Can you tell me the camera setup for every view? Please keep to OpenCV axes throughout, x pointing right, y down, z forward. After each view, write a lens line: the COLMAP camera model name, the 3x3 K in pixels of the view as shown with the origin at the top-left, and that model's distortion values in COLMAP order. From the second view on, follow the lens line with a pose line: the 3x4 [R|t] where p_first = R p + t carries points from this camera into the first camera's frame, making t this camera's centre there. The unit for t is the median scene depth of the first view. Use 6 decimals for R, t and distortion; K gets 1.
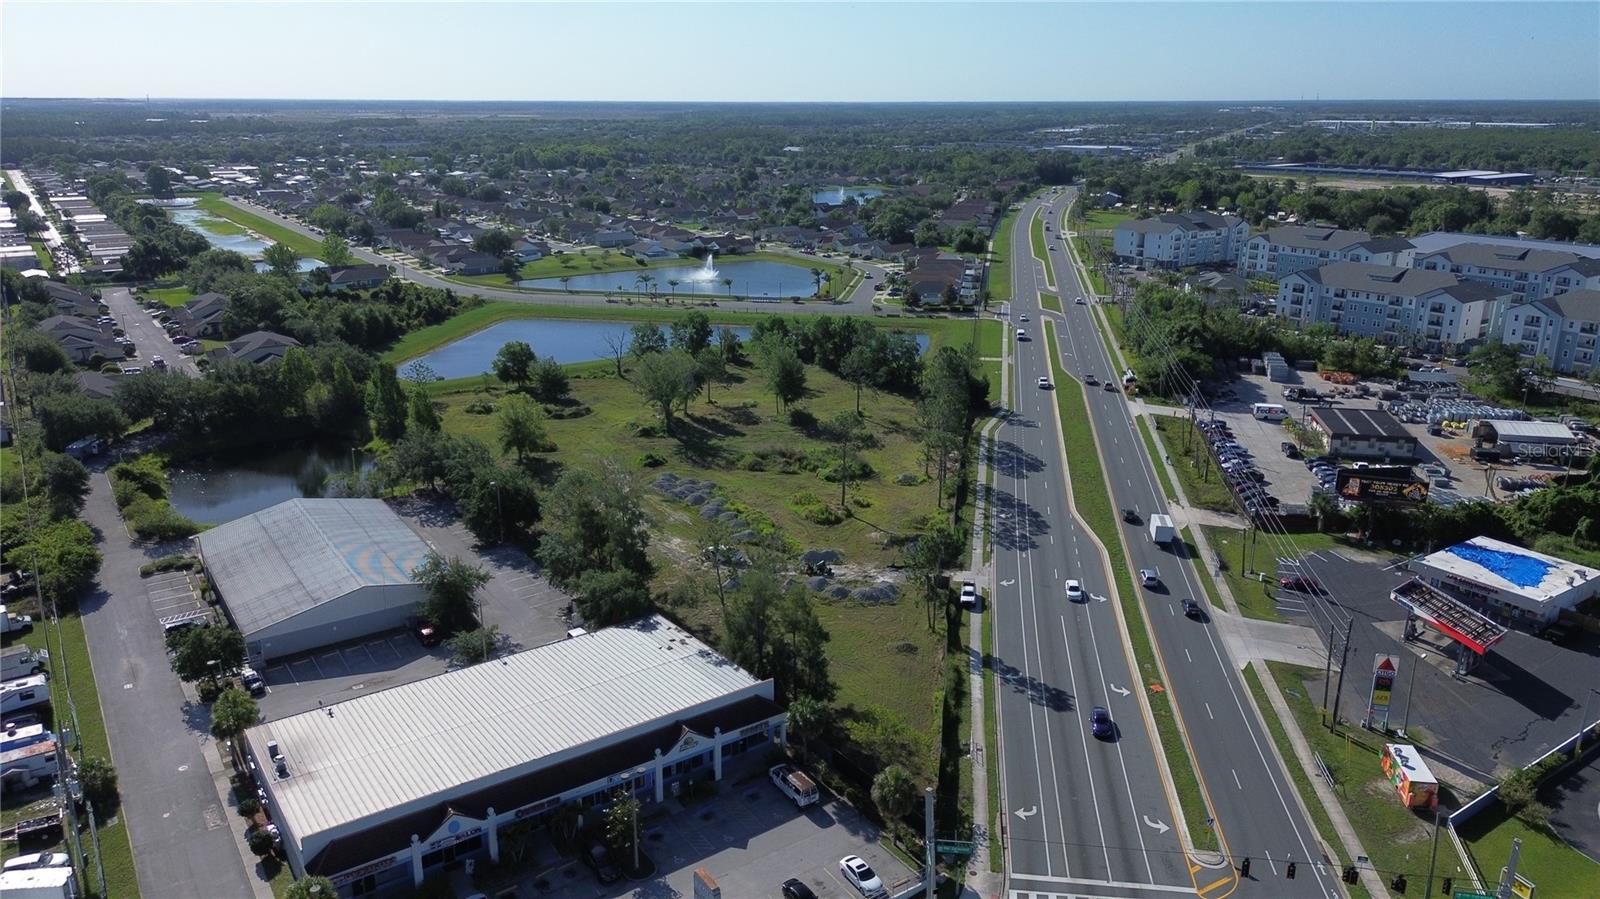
lens RADIAL K [[1130.7, 0, 800.0], [0, 1130.7, 449.5], [0, 0, 1]] dist [0.075245, -0.080365]
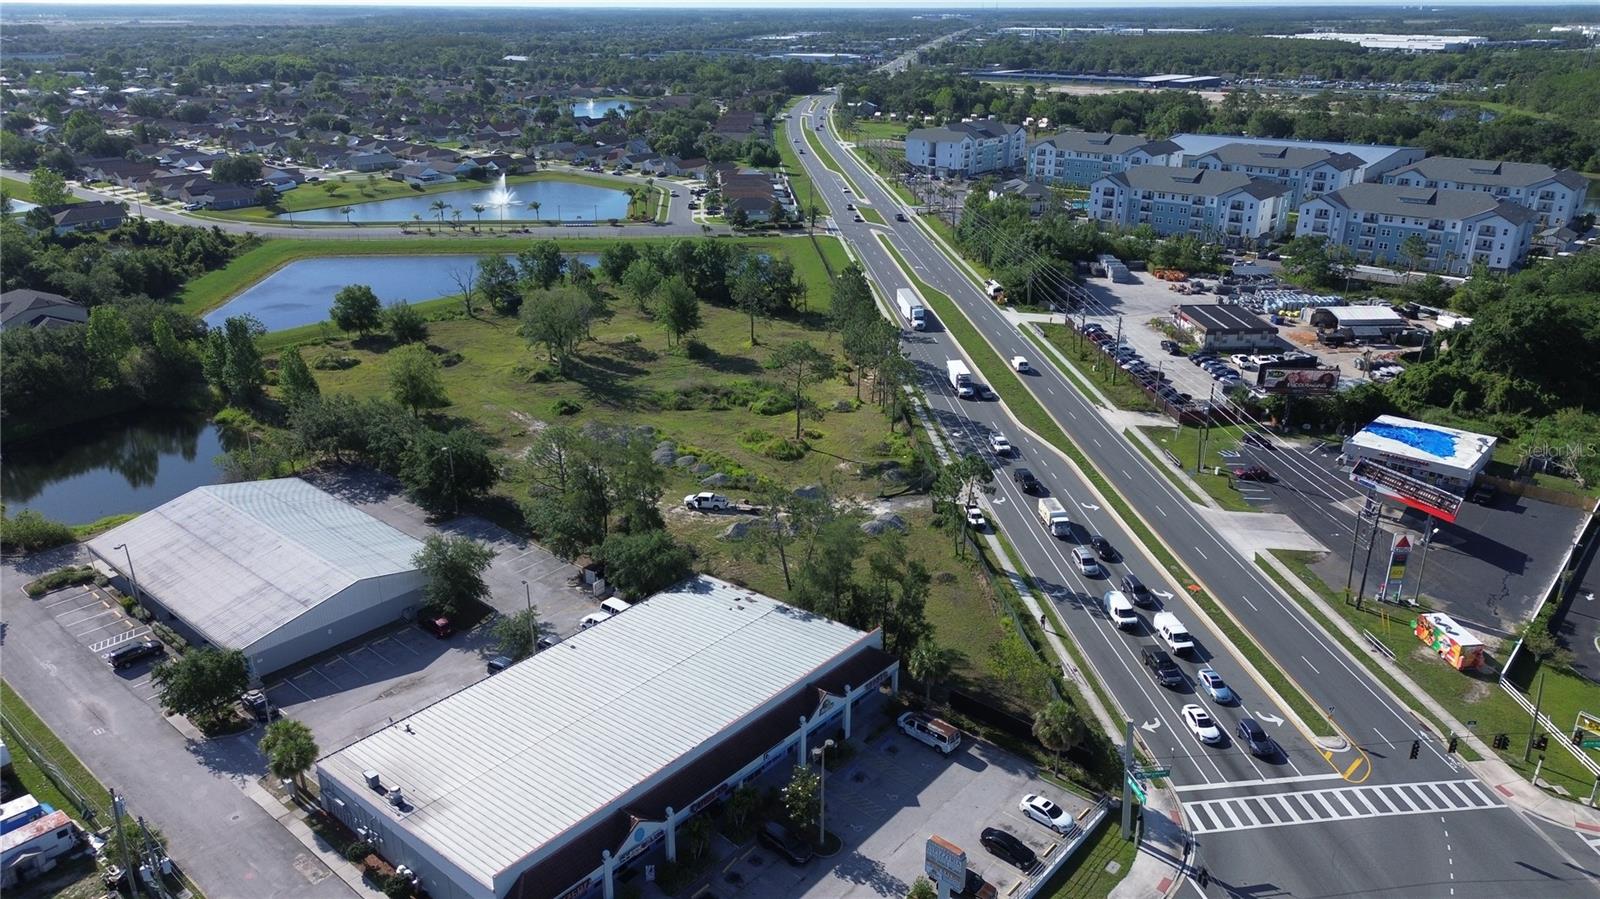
lens RADIAL K [[1130.7, 0, 800.0], [0, 1130.7, 449.5], [0, 0, 1]] dist [0.075245, -0.080365]
pose [[0.968154, -0.090879, 0.233278, -0.141874], [0.073525, 0.993912, 0.082055, -0.015584], [-0.239314, -0.062290, 0.968942, 0.042393]]
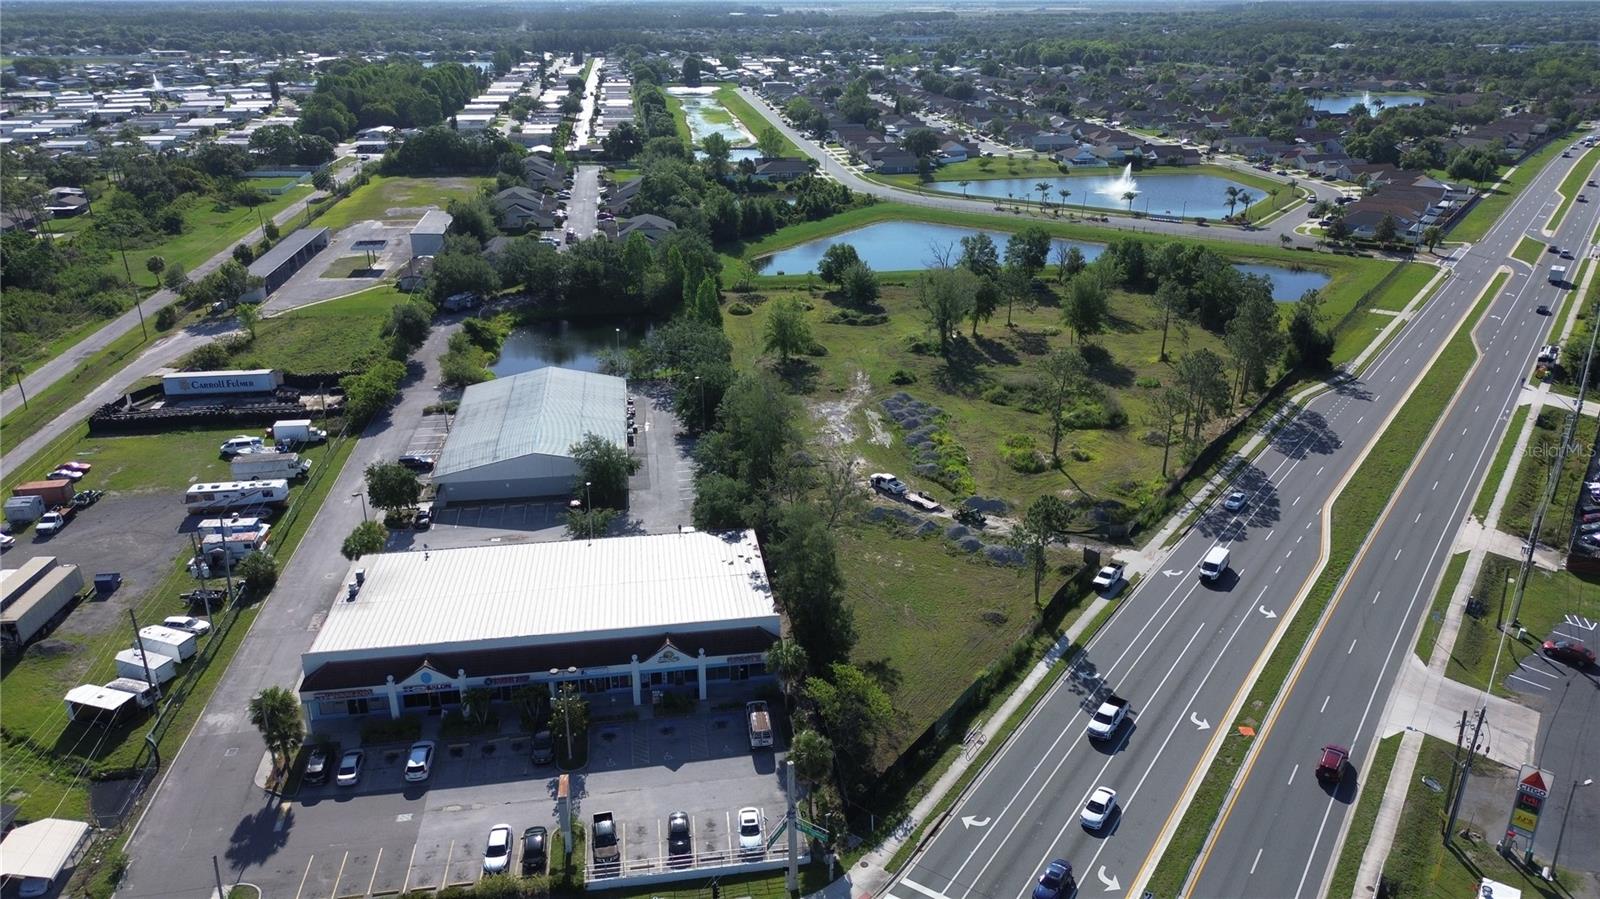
lens RADIAL K [[1122.6, 0, 799.9], [0, 1122.6, 459.9], [0, 0, 1]] dist [0.073666, -0.078906]
pose [[0.896948, 0.167533, -0.409166, 0.171526], [-0.128541, 0.984267, 0.121228, -0.022890], [0.423039, -0.056141, 0.904371, 0.066543]]
